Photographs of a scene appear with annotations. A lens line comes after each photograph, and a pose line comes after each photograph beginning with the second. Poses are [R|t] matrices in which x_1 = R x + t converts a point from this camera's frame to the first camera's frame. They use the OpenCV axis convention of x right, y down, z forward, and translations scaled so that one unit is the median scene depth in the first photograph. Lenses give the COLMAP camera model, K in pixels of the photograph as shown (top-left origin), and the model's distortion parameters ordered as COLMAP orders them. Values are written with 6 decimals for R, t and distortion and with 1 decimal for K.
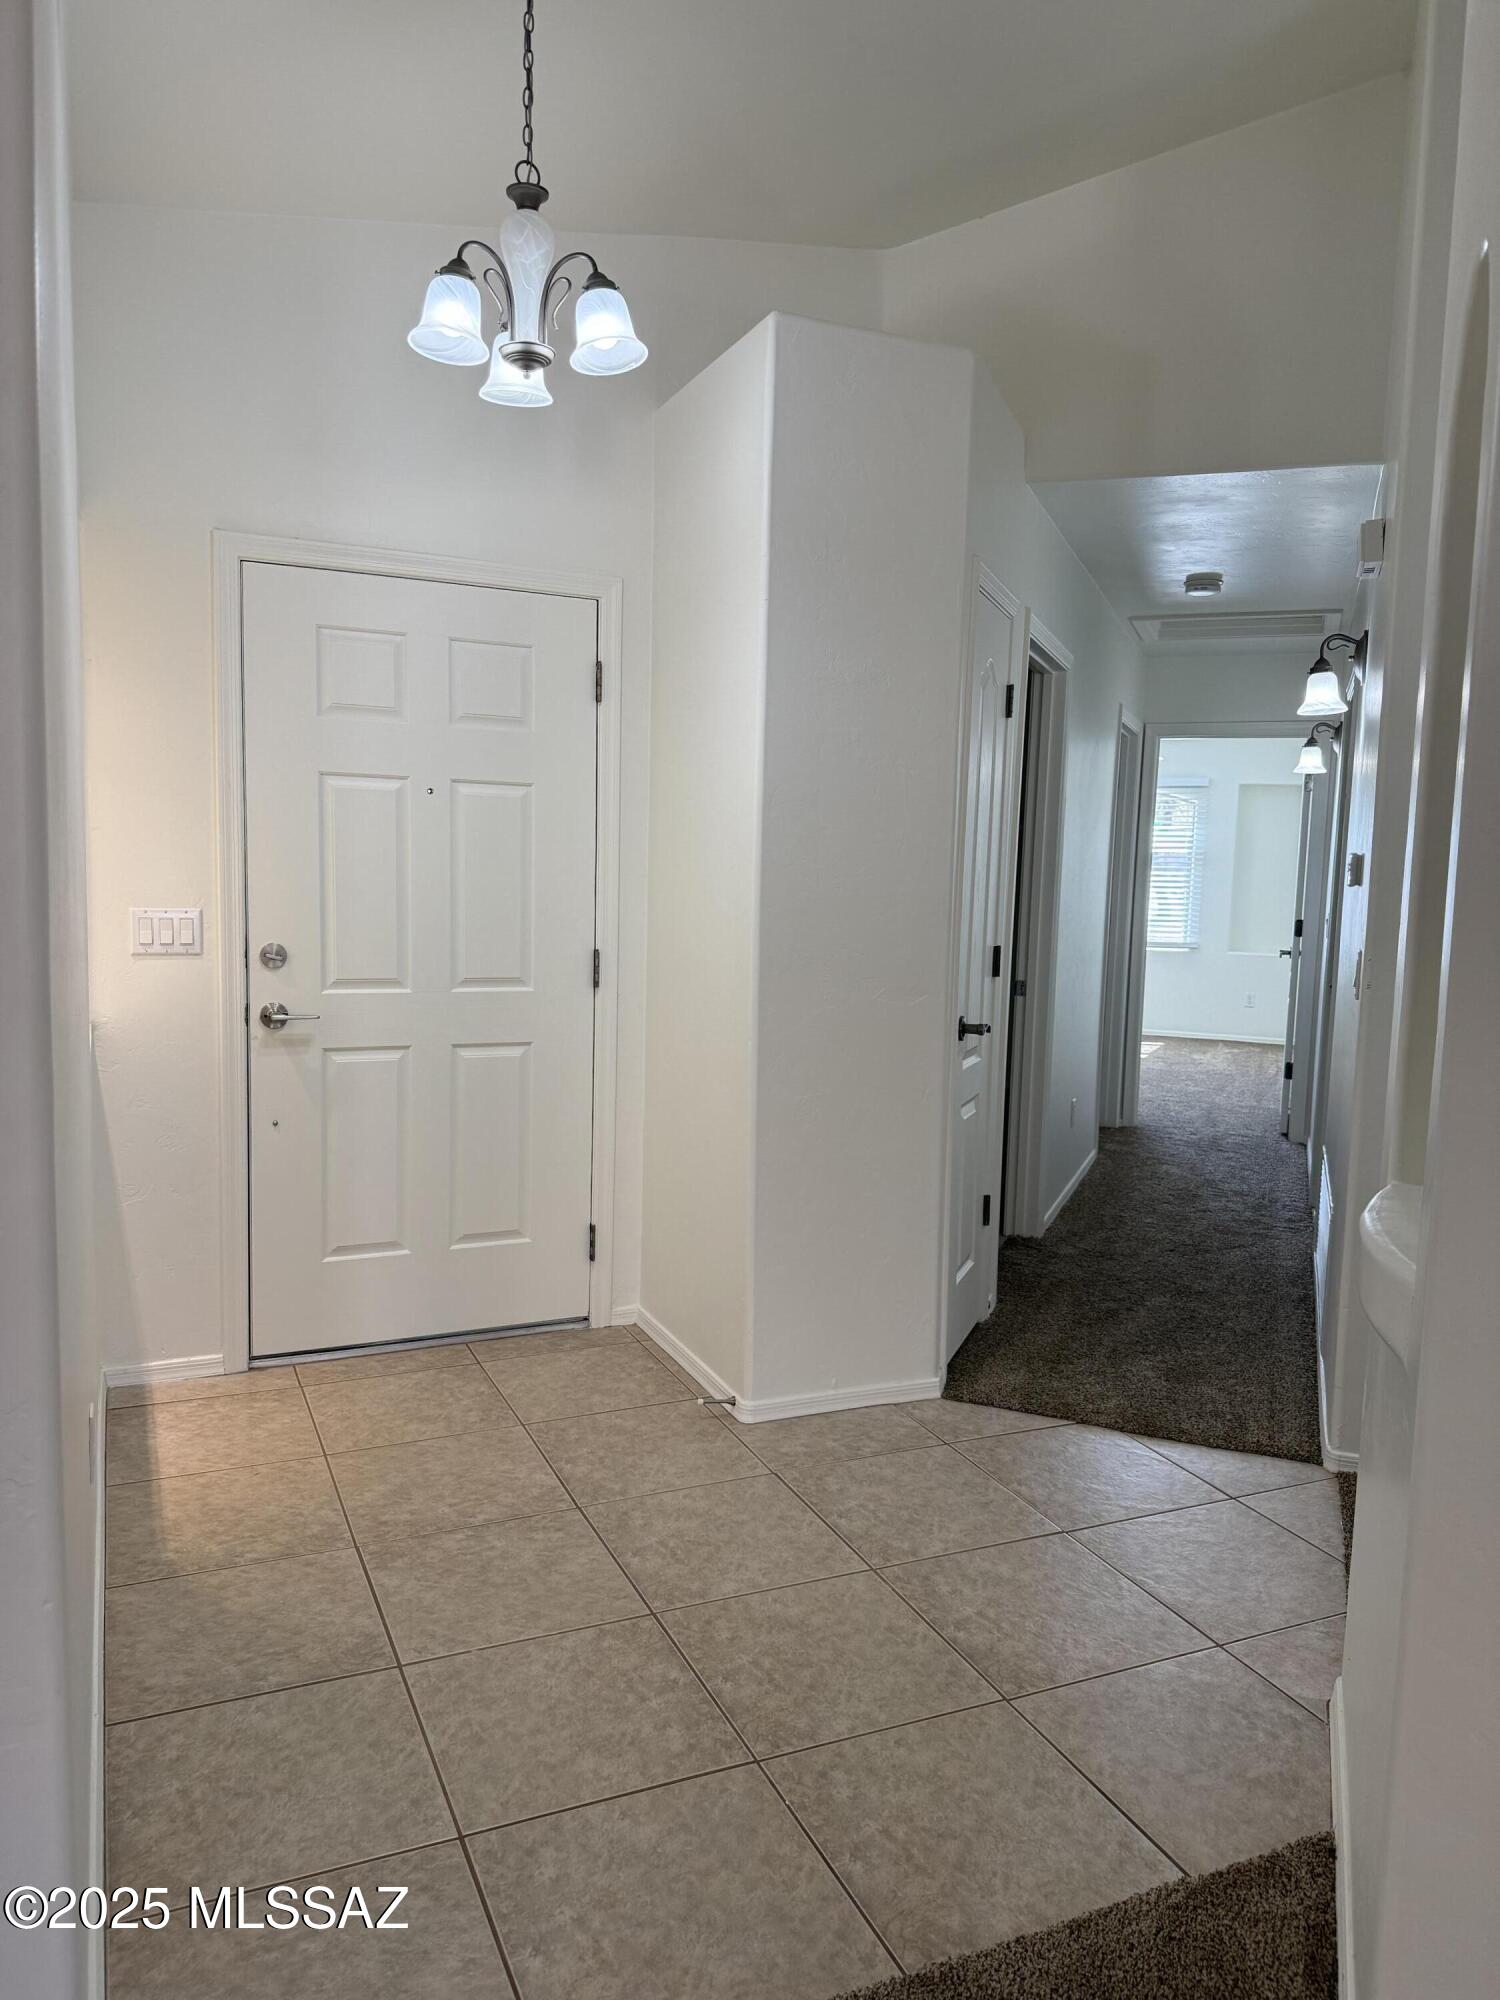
lens RADIAL K [[1420.3, 0, 743.0], [0, 1420.3, 1009.2], [0, 0, 1]] dist [0.118852, -0.147858]
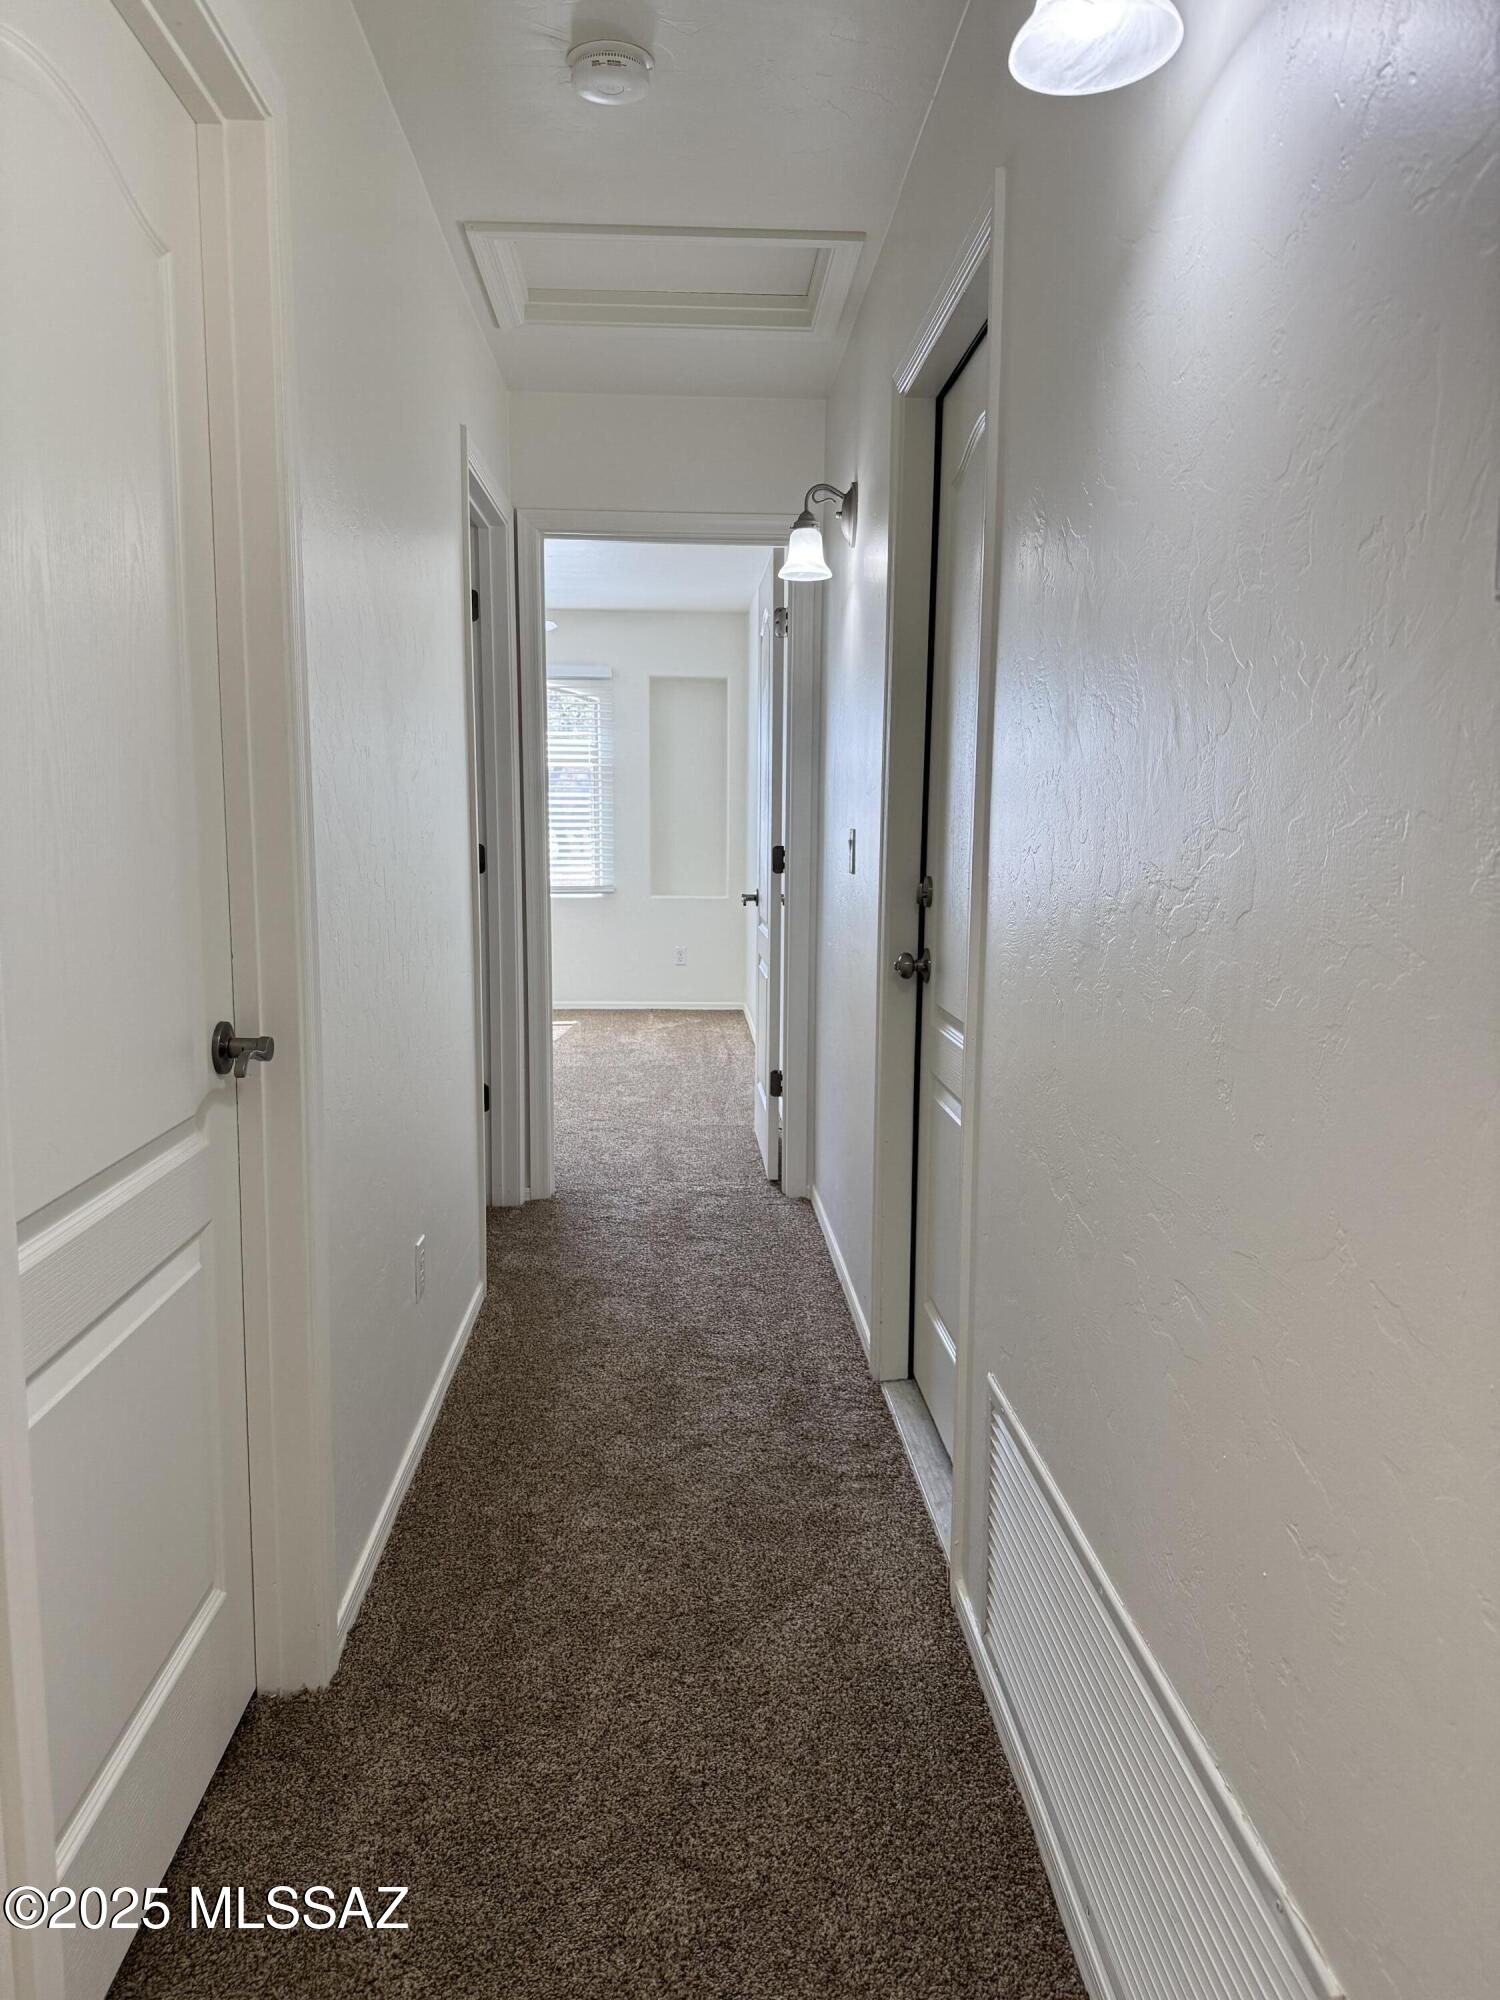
lens RADIAL K [[1420.3, 0, 743.0], [0, 1420.3, 1009.2], [0, 0, 1]] dist [0.118852, -0.147858]
pose [[0.917053, -0.073319, 0.391967, 0.117755], [0.058156, 0.997033, 0.050437, -0.022246], [-0.394501, -0.023458, 0.918596, 0.416454]]
